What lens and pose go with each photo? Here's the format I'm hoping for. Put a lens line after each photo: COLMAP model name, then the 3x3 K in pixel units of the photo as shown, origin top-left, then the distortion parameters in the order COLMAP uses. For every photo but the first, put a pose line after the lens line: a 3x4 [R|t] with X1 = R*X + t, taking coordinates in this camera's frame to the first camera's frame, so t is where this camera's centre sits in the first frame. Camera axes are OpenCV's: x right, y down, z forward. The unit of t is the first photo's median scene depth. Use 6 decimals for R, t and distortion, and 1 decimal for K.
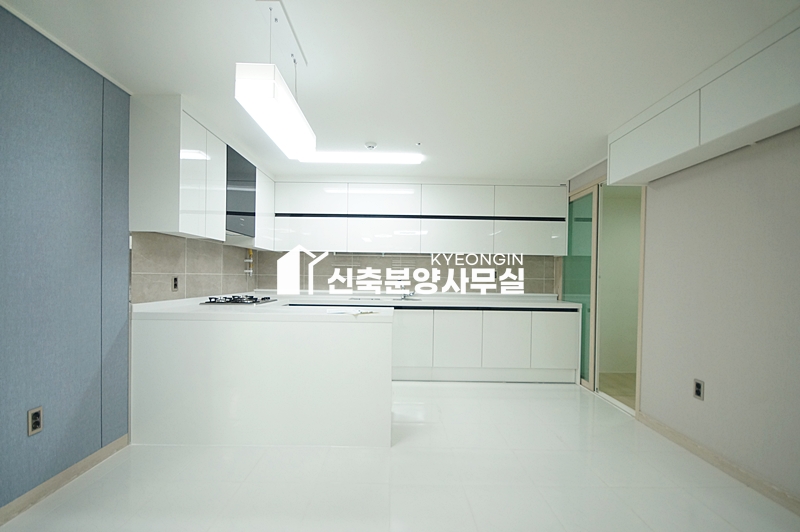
lens RADIAL K [[349.1, 0, 396.8], [0, 349.1, 280.7], [0, 0, 1]] dist [0.007441, -0.014337]
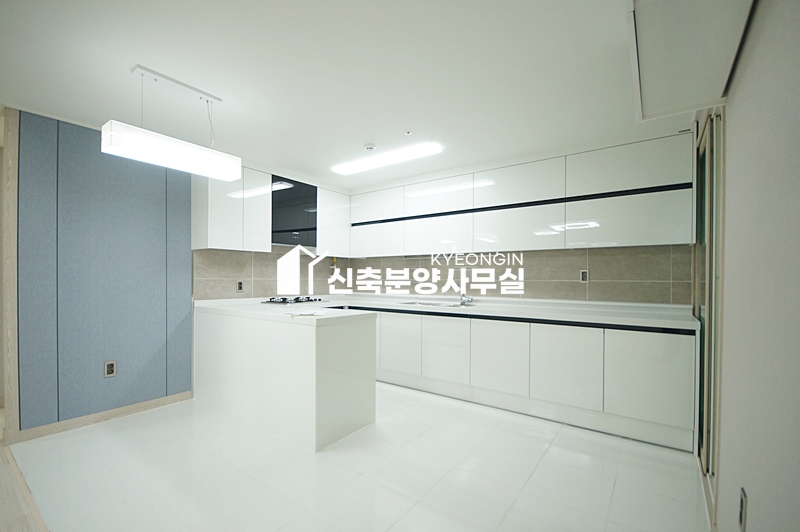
lens RADIAL K [[349.1, 0, 396.8], [0, 349.1, 280.7], [0, 0, 1]] dist [0.007441, -0.014337]
pose [[0.803324, -0.007140, -0.595499, 0.605256], [0.000026, 0.999929, -0.011953, 0.002409], [0.595542, 0.009586, 0.803267, 0.273206]]
